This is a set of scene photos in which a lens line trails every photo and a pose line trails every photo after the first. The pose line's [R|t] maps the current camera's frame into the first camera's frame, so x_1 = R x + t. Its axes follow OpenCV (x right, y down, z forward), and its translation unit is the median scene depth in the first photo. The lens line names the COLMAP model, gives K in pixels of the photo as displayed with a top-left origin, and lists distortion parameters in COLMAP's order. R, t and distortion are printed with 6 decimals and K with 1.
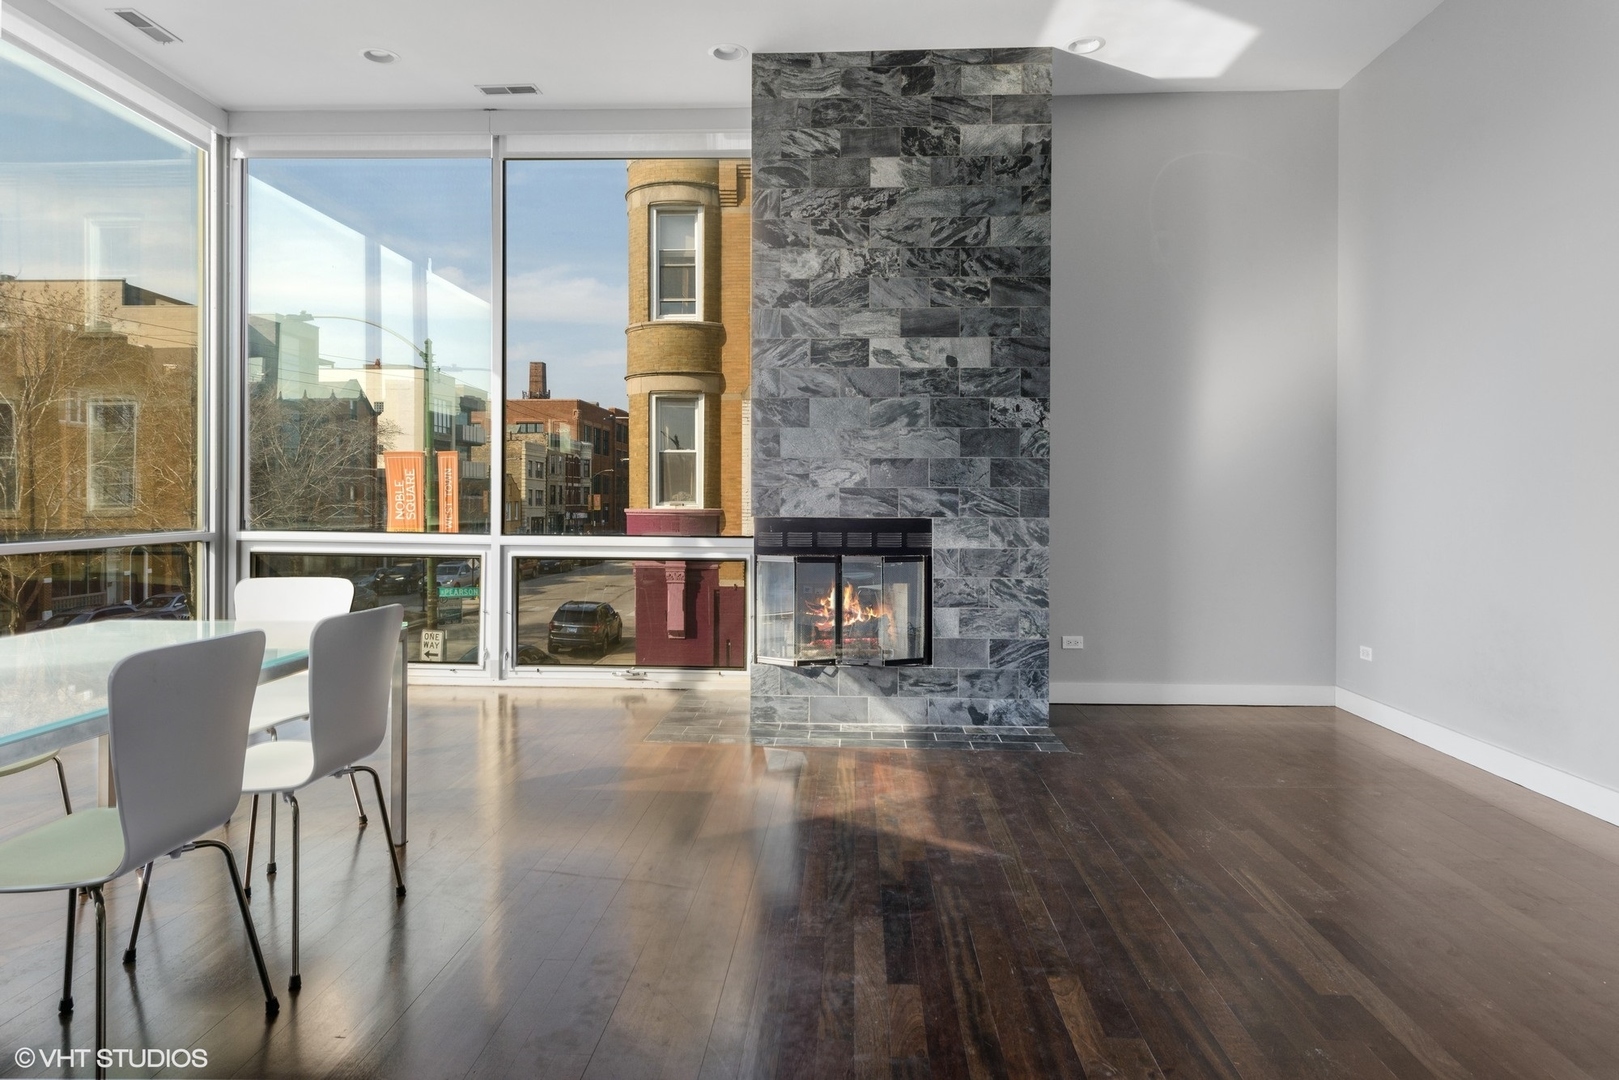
lens RADIAL K [[988.8, 0, 802.3], [0, 988.8, 506.3], [0, 0, 1]] dist [0.029057, -0.020492]
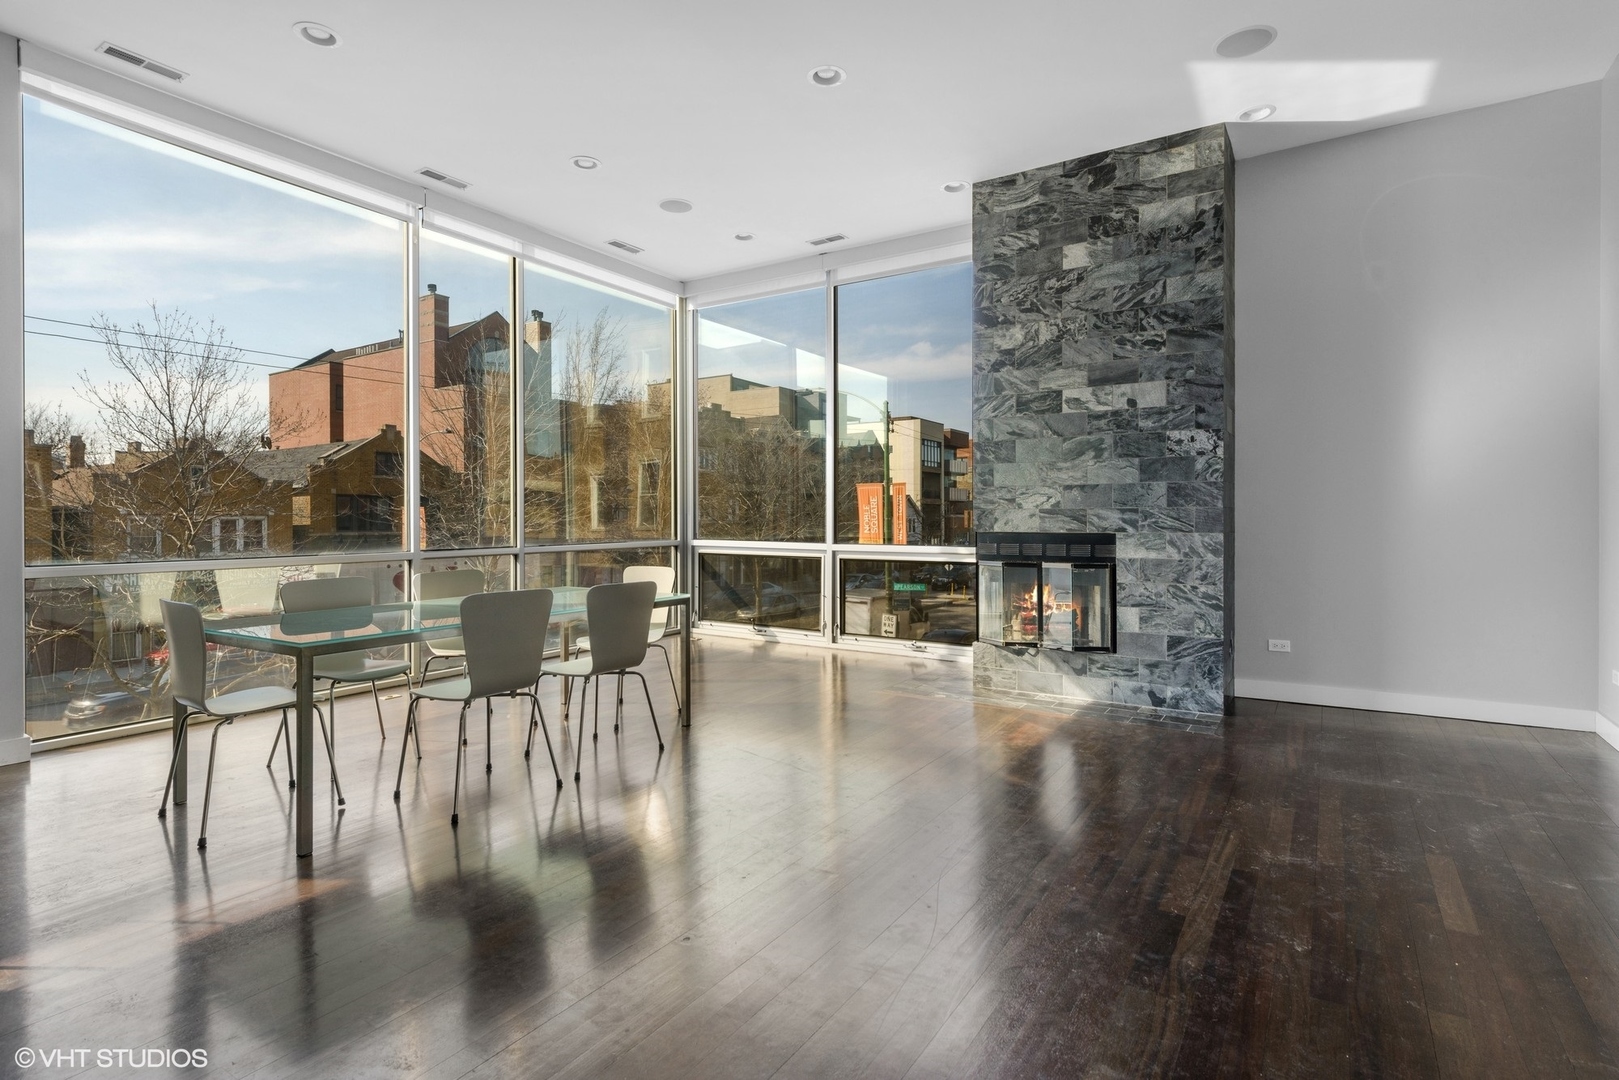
lens RADIAL K [[804.9, 0, 805.6], [0, 804.9, 525.5], [0, 0, 1]] dist [0.015032, -0.000924]
pose [[0.866503, -0.002077, -0.499167, 0.296288], [0.003851, 0.999989, 0.002525, -0.001248], [0.499156, -0.004110, 0.866502, -0.051197]]
